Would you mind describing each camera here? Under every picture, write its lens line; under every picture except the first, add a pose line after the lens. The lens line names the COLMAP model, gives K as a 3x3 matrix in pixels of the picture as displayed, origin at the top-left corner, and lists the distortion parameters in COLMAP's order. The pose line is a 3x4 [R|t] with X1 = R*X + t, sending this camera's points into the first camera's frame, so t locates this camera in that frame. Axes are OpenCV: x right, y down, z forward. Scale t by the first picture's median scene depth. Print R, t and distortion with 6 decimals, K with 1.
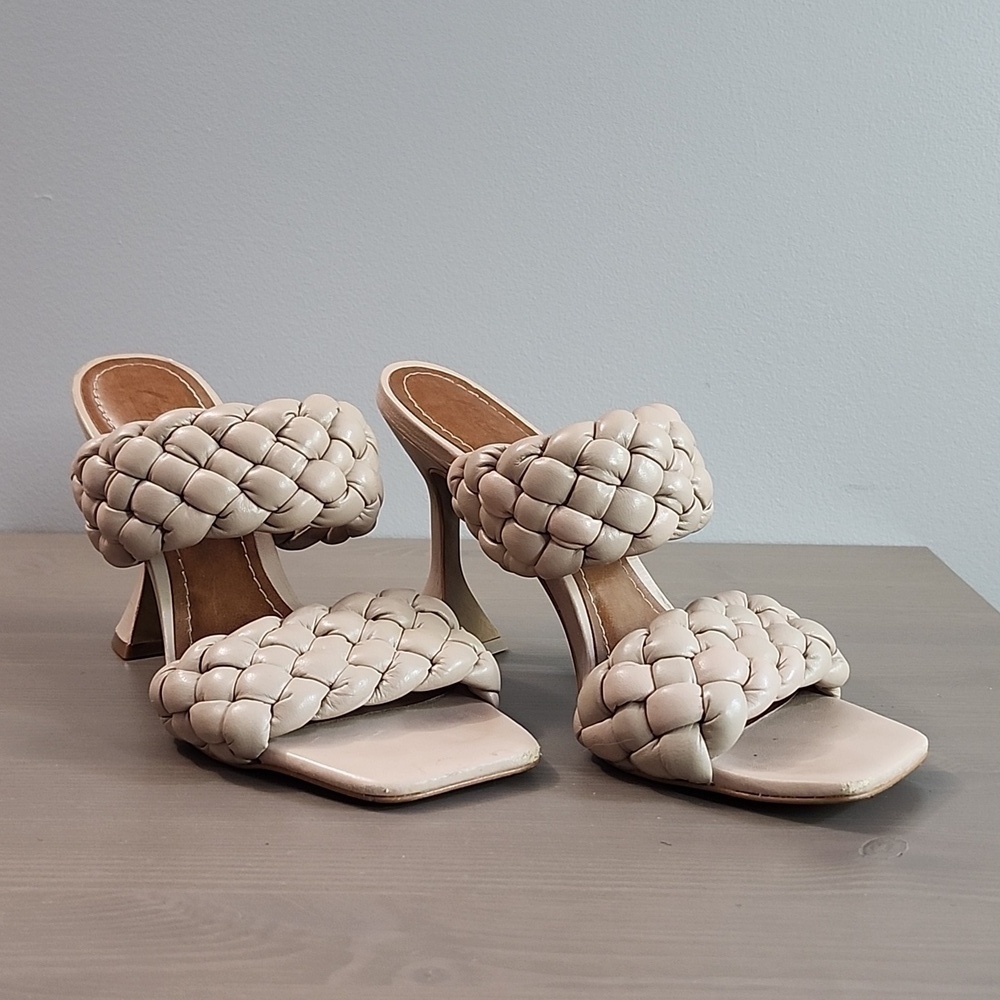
lens RADIAL K [[1562.7, 0, 499.1], [0, 1562.7, 499.5], [0, 0, 1]] dist [0.054425, 0.000000]
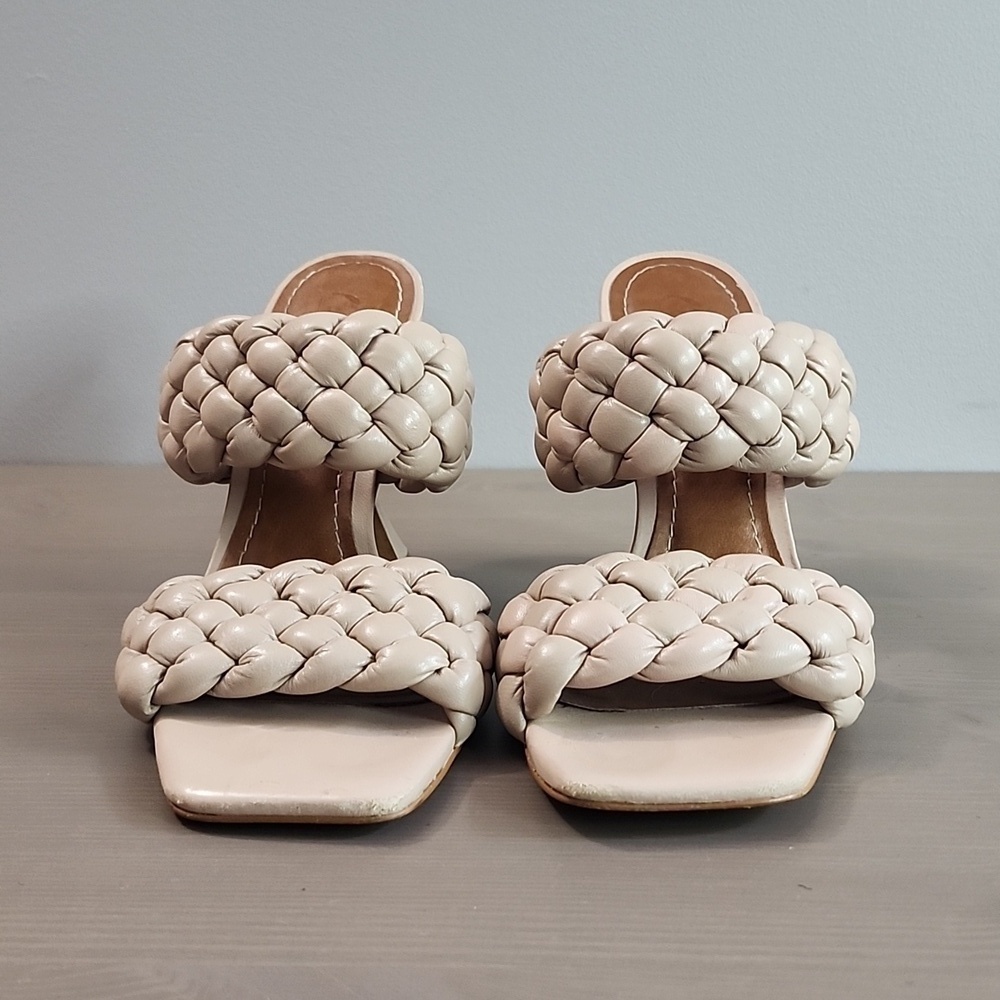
lens RADIAL K [[1562.7, 0, 518.5], [0, 1562.7, 510.4], [0, 0, 1]] dist [0.054425, 0.000000]
pose [[0.999853, -0.007579, -0.015348, -0.014415], [0.008715, 0.997120, 0.075336, -0.018658], [0.014733, -0.075458, 0.997040, 0.128048]]
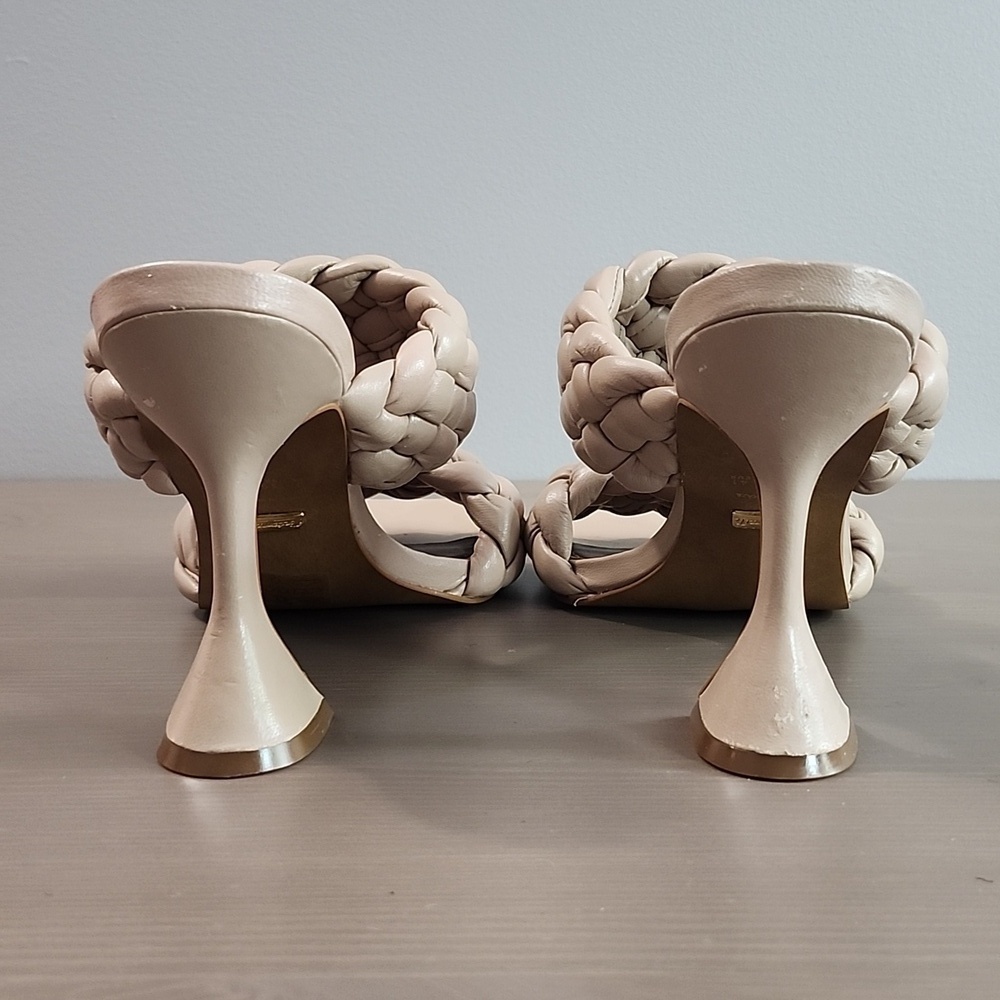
lens RADIAL K [[1562.7, 0, 519.5], [0, 1562.7, 479.6], [0, 0, 1]] dist [0.054425, 0.000000]
pose [[0.999318, -0.015025, 0.033718, -0.066161], [0.014964, 0.999886, 0.002063, 0.025011], [-0.033745, -0.001557, 0.999429, 0.192489]]
